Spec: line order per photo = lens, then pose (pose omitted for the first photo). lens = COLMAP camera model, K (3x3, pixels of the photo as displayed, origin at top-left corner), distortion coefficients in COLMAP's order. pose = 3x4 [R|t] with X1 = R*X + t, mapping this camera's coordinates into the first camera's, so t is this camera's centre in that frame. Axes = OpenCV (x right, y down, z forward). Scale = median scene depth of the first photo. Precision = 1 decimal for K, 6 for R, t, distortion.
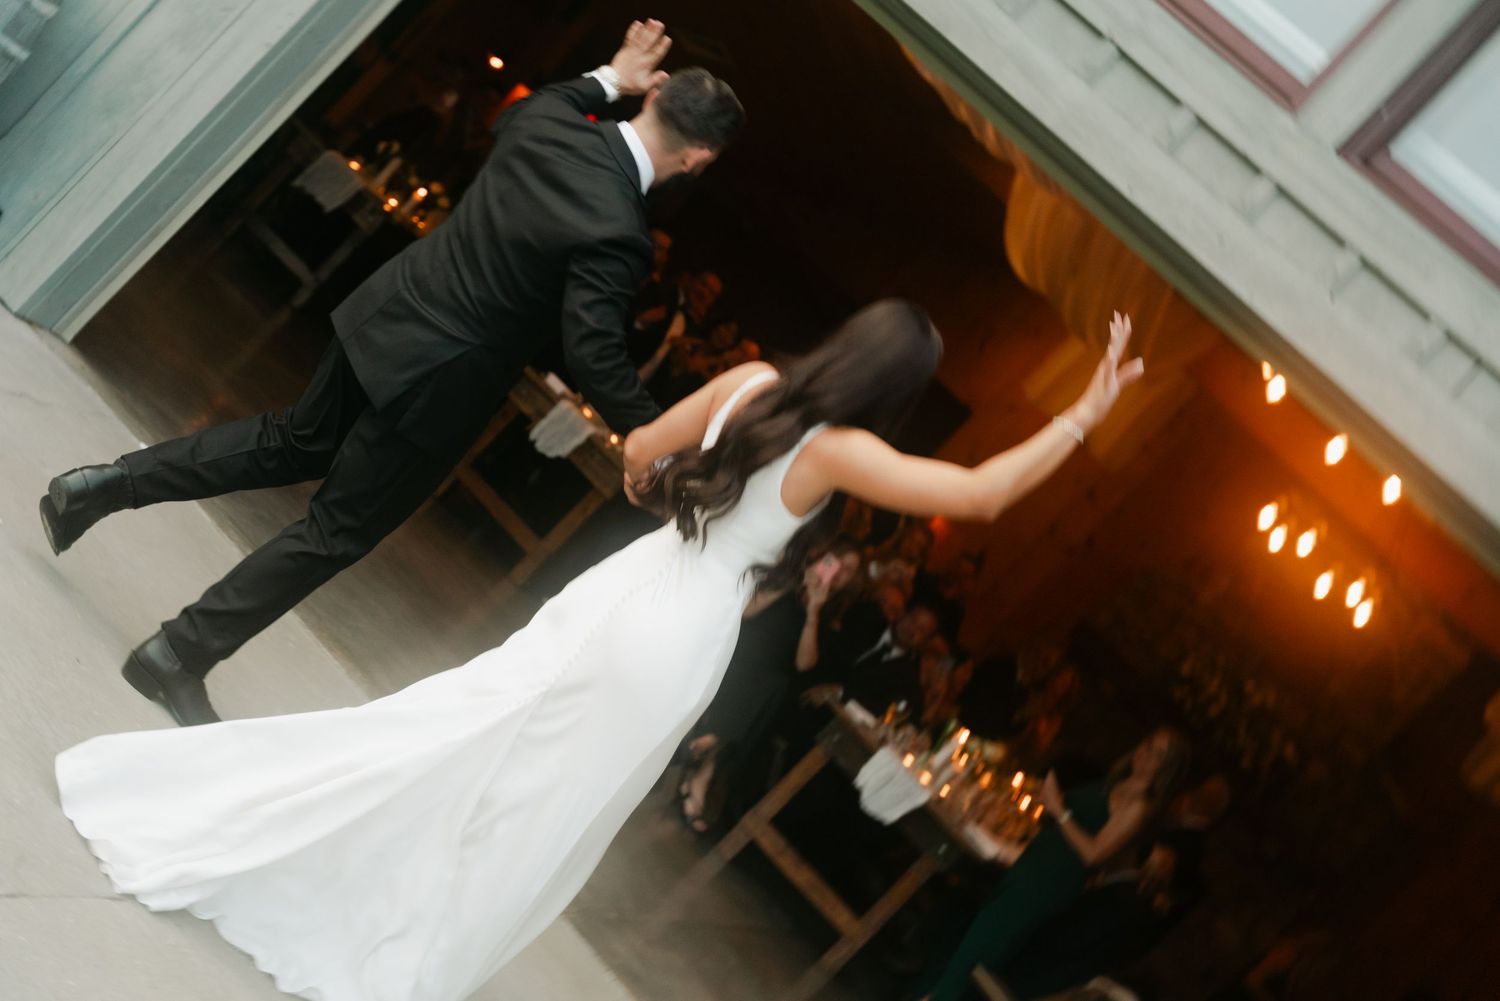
lens RADIAL K [[2269.1, 0, 744.3], [0, 2269.1, 492.3], [0, 0, 1]] dist [0.014638, 0.000000]
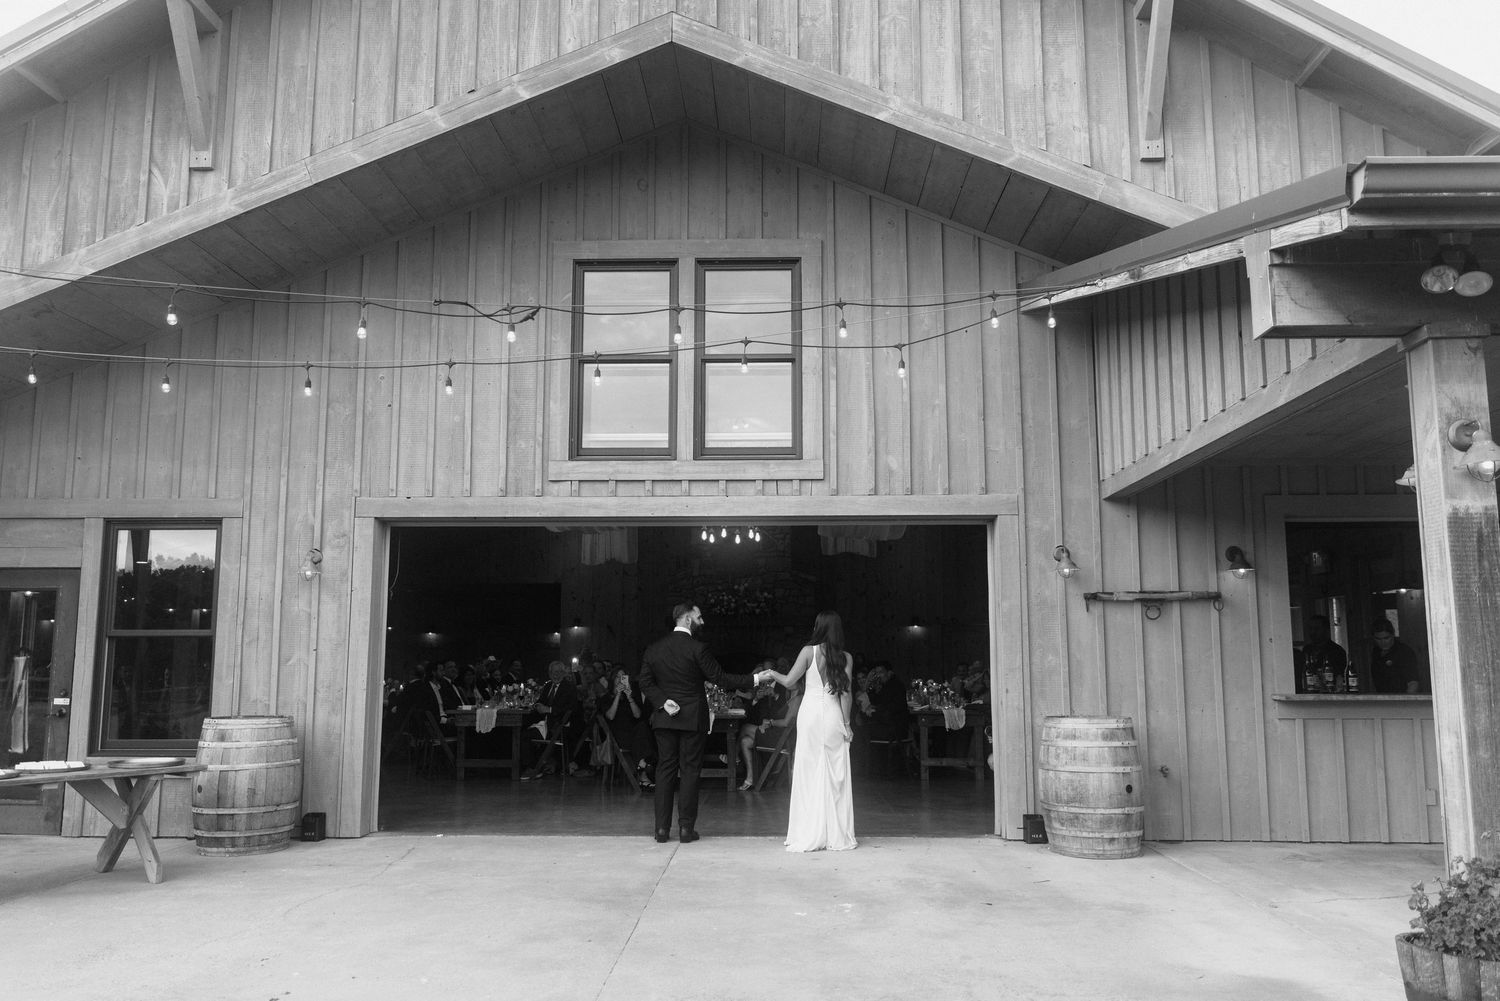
lens RADIAL K [[1182.0, 0, 751.6], [0, 1182.0, 505.2], [0, 0, 1]] dist [0.013595, -0.002797]
pose [[0.680970, -0.671961, 0.291114, -0.100215], [0.682344, 0.726541, 0.080899, -0.099685], [-0.265867, 0.143550, 0.953262, -0.272287]]
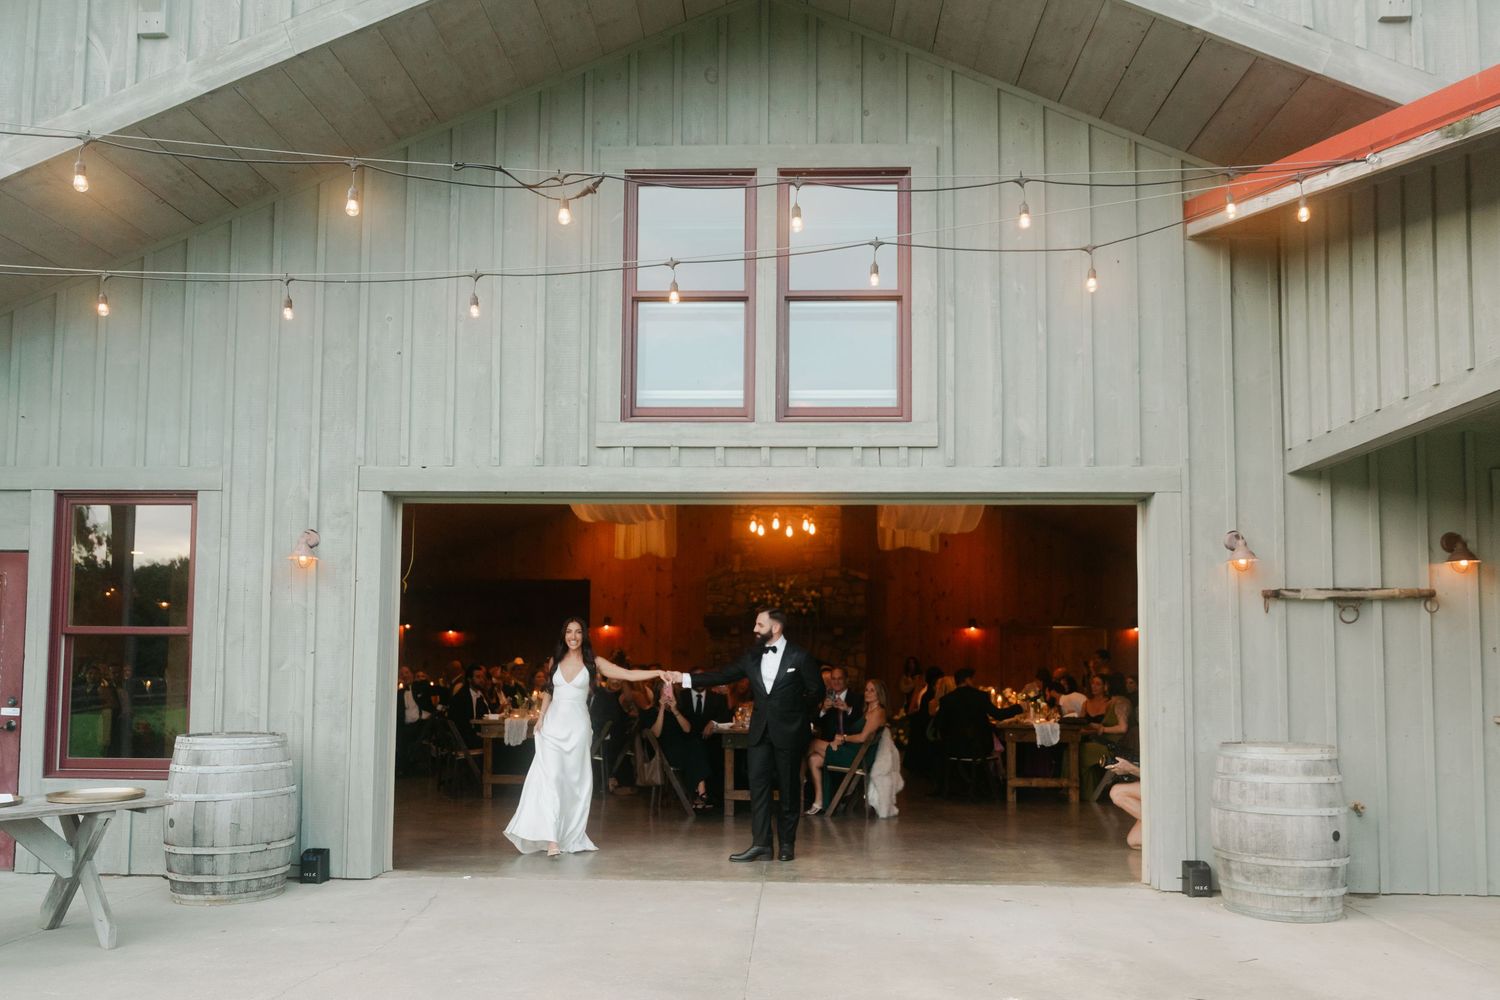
lens RADIAL K [[1175.8, 0, 750.7], [0, 1175.8, 587.4], [0, 0, 1]] dist [0.005702, -0.006527]
pose [[0.688939, -0.685641, 0.235075, -0.094969], [0.679135, 0.723944, 0.121166, -0.105960], [-0.253257, 0.076172, 0.964395, -0.098919]]
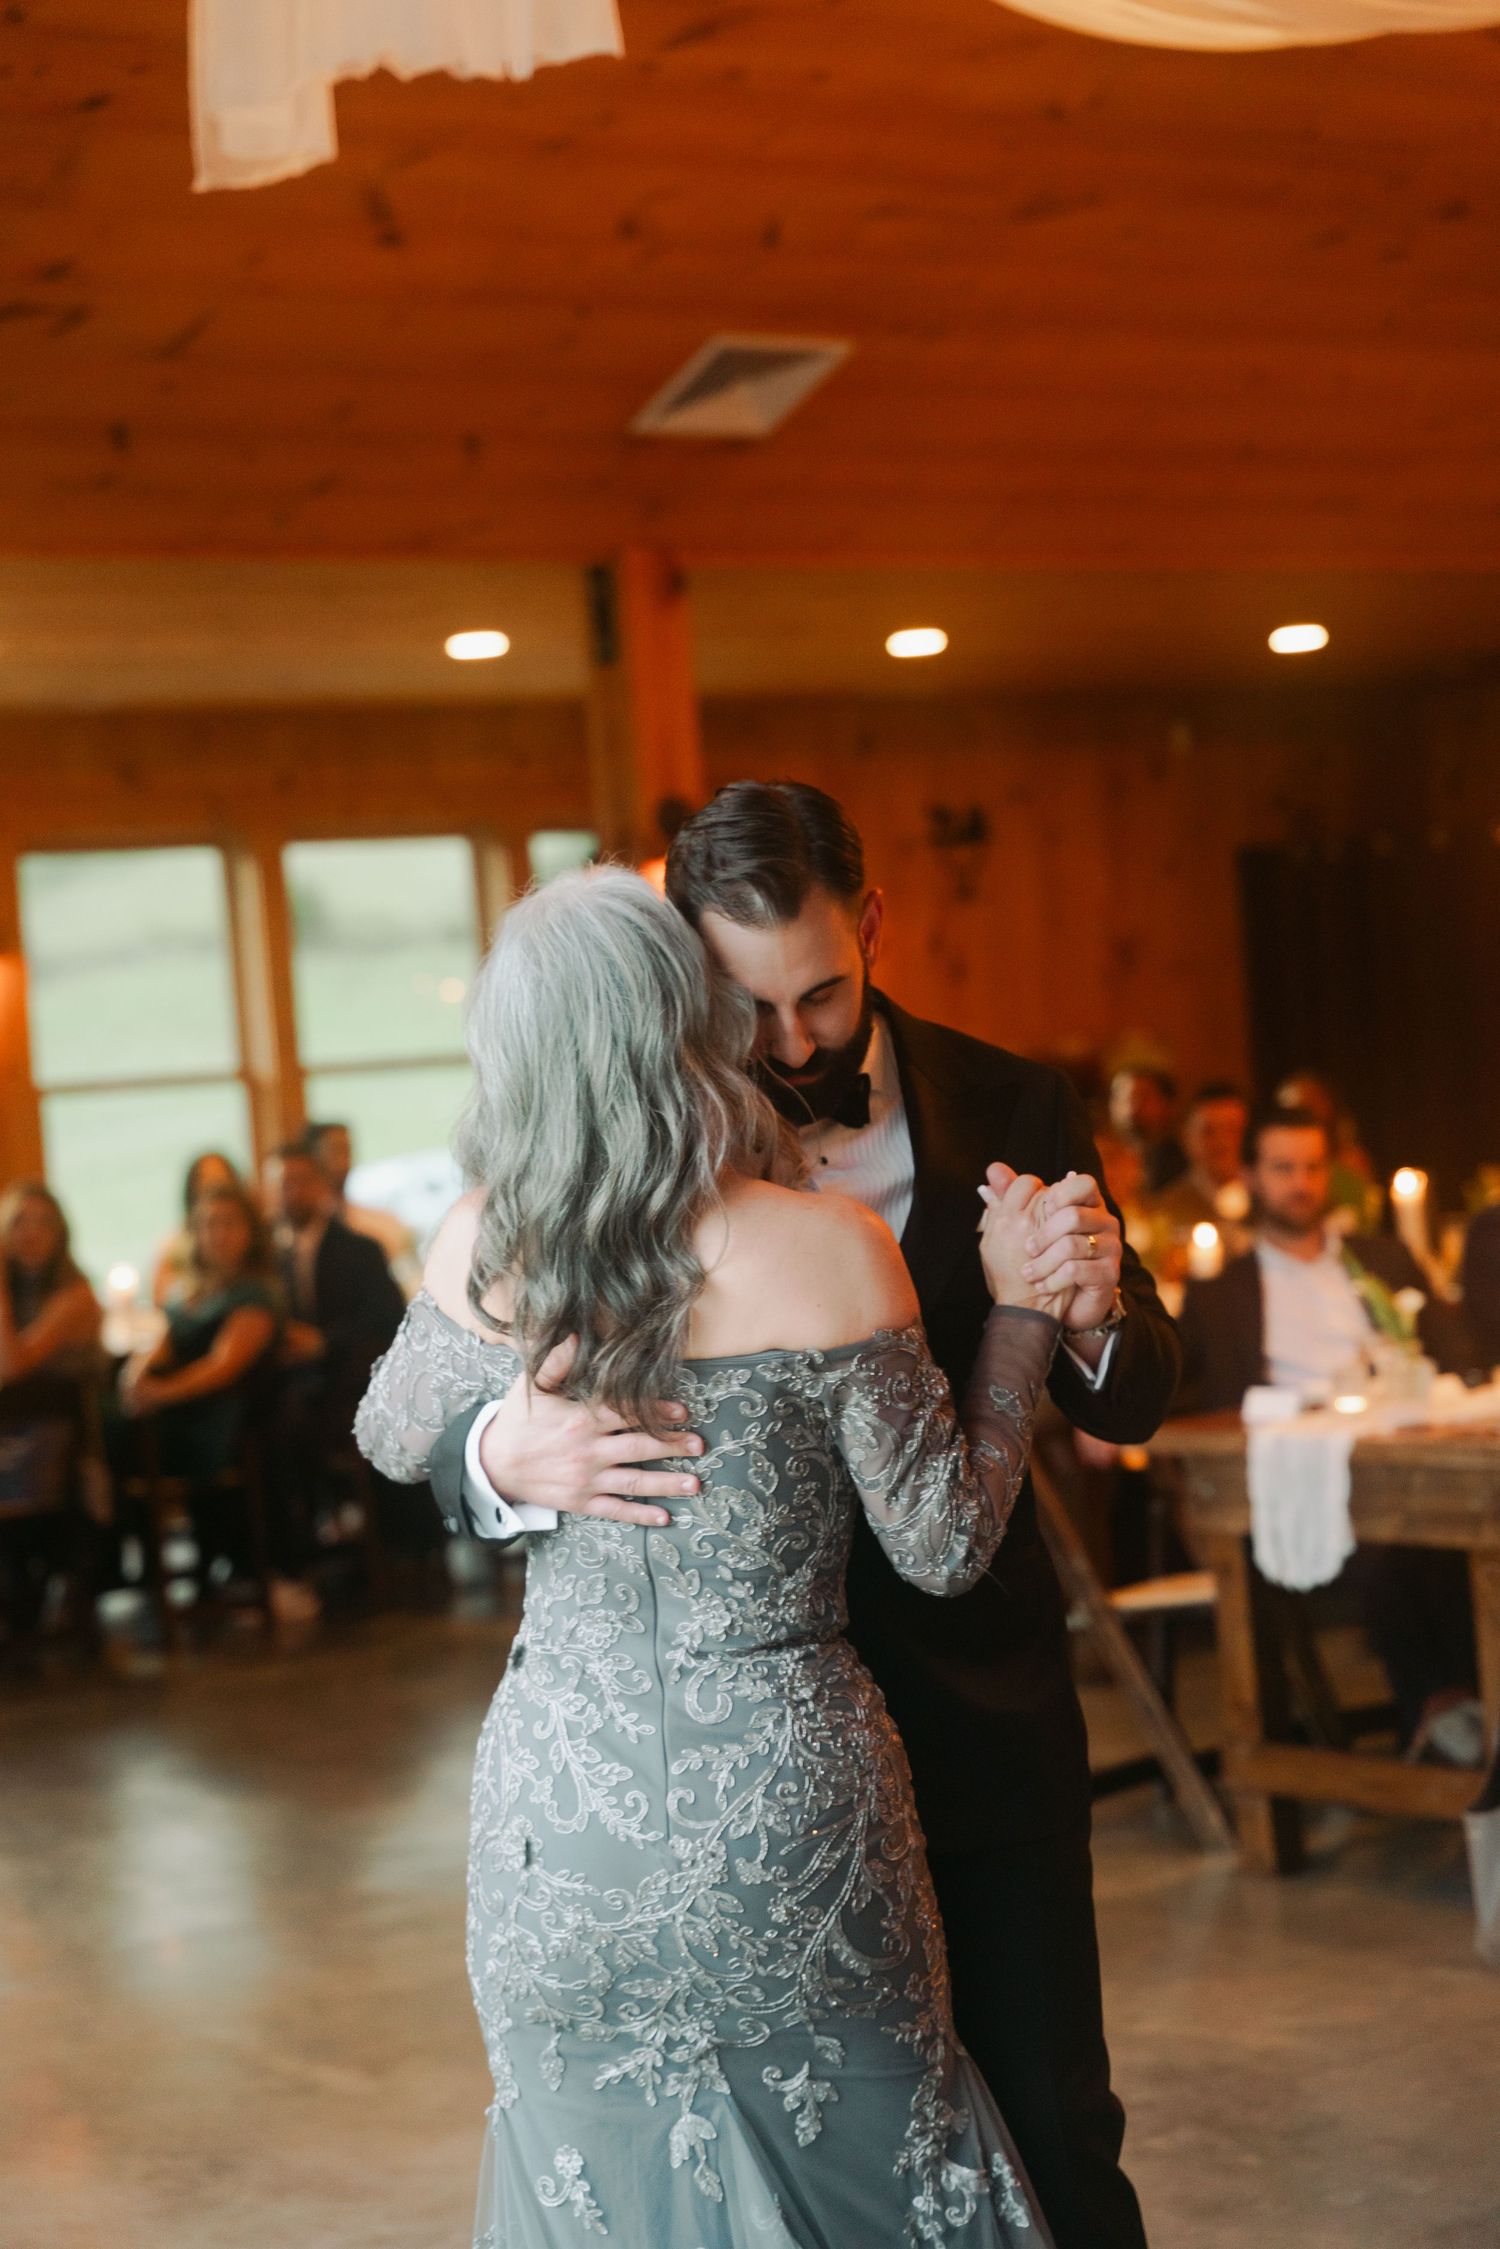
lens RADIAL K [[4455.5, 0, 726.2], [0, 4455.5, 1122.3], [0, 0, 1]] dist [0.106963, 0.000000]
pose [[0.521586, -0.738144, -0.427892, 0.211070], [0.610878, 0.673203, -0.416684, 0.166574], [0.595631, -0.044053, 0.802049, 0.396142]]
